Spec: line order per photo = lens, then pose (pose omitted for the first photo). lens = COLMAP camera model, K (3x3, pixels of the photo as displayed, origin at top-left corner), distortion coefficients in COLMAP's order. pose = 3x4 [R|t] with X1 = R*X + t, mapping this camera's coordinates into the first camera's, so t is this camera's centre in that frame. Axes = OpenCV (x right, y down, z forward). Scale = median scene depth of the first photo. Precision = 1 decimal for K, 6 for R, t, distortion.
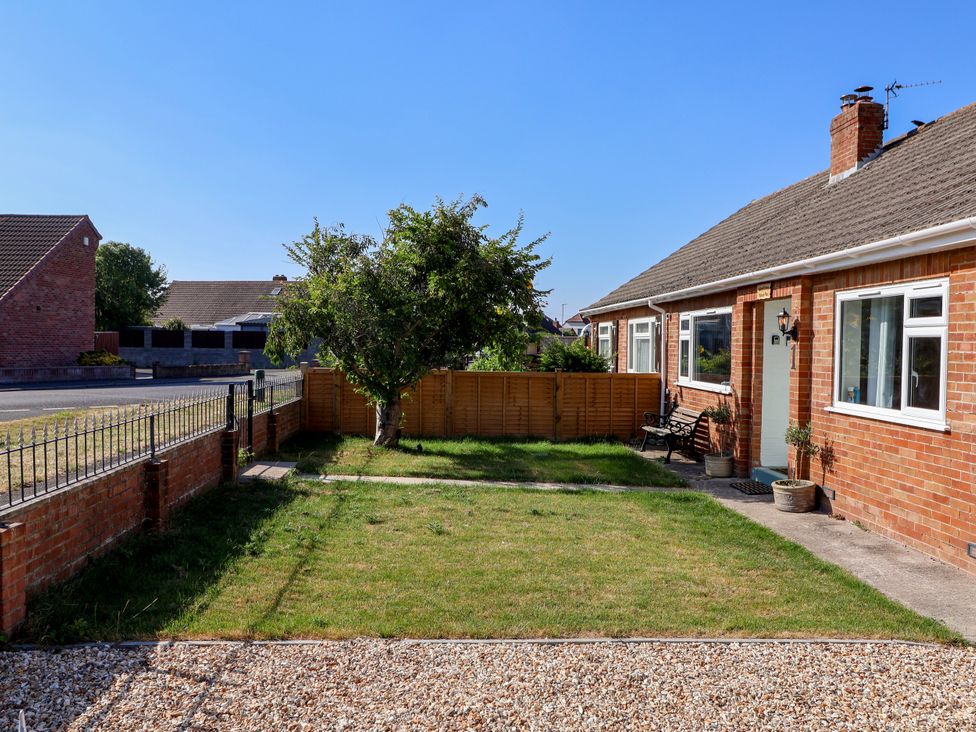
lens RADIAL K [[777.2, 0, 488.0], [0, 777.2, 366.0], [0, 0, 1]] dist [0.004001, 0.003328]
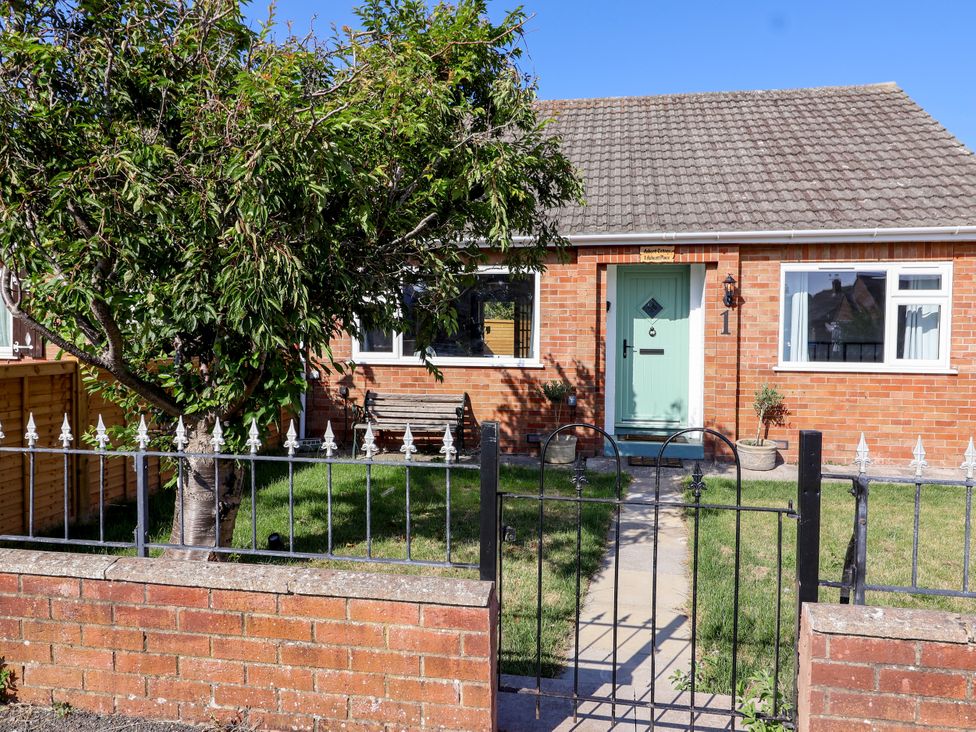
lens RADIAL K [[720.0, 0, 488.4], [0, 720.0, 361.6], [0, 0, 1]] dist [0.000250, -0.001462]
pose [[0.226622, -0.052892, 0.972546, -0.637482], [0.023121, 0.998535, 0.048917, -0.014438], [-0.973708, 0.011400, 0.227513, 1.151529]]
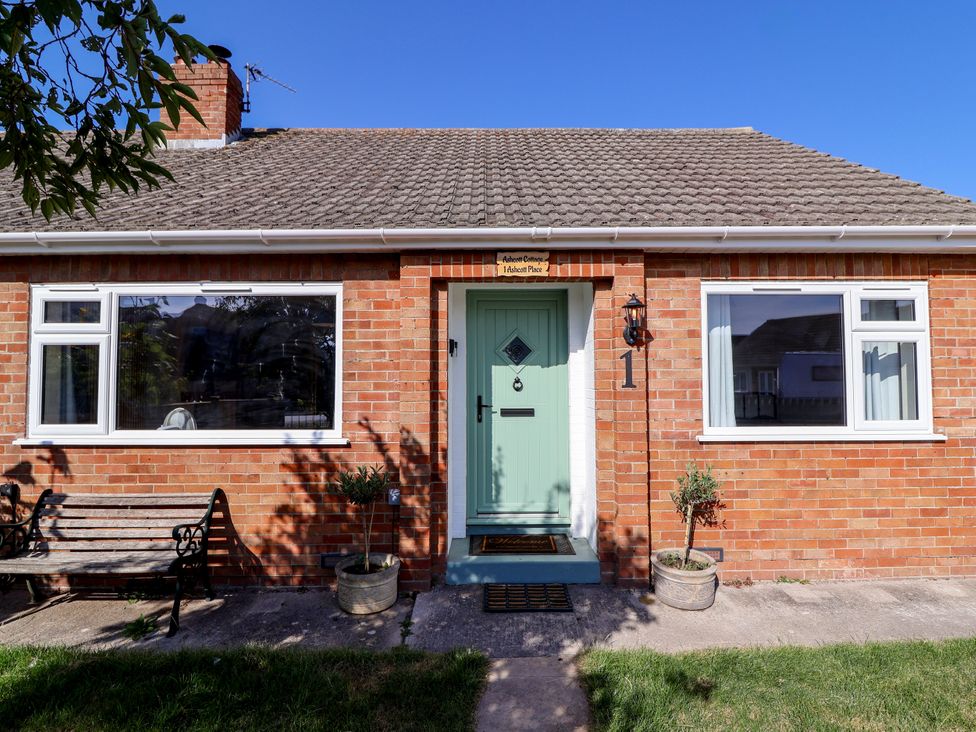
lens RADIAL K [[519.7, 0, 489.3], [0, 519.7, 362.4], [0, 0, 1]] dist [-0.000005, -0.014513]
pose [[0.053473, 0.023087, 0.998302, -0.060229], [0.032561, 0.999161, -0.024851, -0.010855], [-0.998038, 0.033834, 0.052677, 1.157724]]
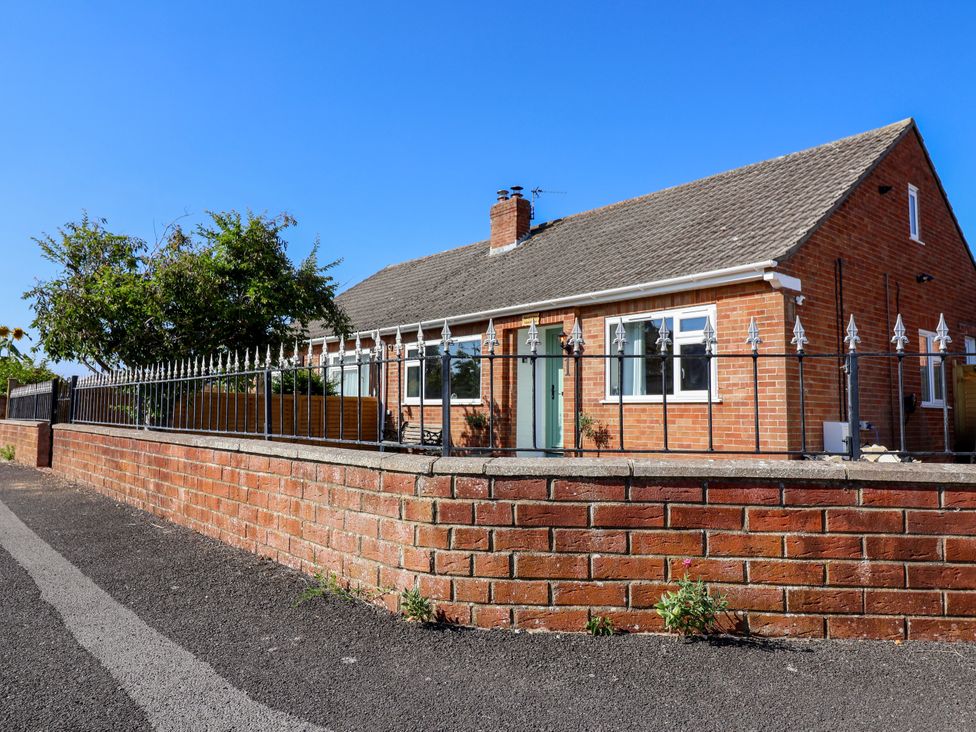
lens RADIAL K [[720.0, 0, 488.4], [0, 720.0, 361.6], [0, 0, 1]] dist [0.000250, -0.001462]
pose [[0.799538, 0.042340, 0.599121, -0.485088], [0.016459, 0.995593, -0.092324, 0.097242], [-0.600389, 0.083677, 0.795318, 0.100543]]
